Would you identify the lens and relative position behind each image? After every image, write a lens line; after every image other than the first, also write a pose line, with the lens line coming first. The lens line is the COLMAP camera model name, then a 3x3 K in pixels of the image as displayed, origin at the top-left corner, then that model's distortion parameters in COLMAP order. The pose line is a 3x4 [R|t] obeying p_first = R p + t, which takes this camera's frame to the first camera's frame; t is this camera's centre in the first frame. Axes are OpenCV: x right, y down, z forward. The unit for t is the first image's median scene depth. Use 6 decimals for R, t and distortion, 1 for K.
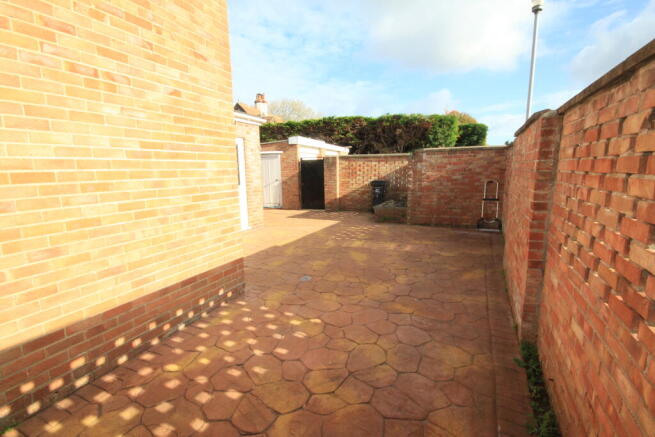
lens RADIAL K [[299.4, 0, 329.0], [0, 299.4, 218.9], [0, 0, 1]] dist [-0.005352, 0.000035]
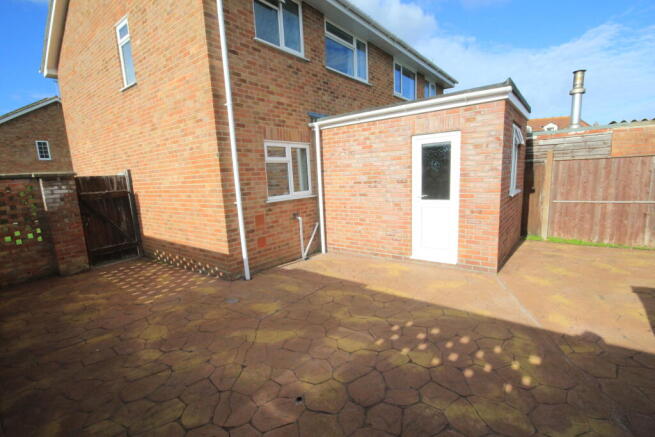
lens RADIAL K [[299.4, 0, 326.0], [0, 299.4, 220.8], [0, 0, 1]] dist [-0.005352, 0.000035]
pose [[-0.221818, 0.174793, -0.959294, 0.915976], [-0.110960, 0.972887, 0.202927, -0.355910], [0.968754, 0.151457, -0.196409, 1.760383]]
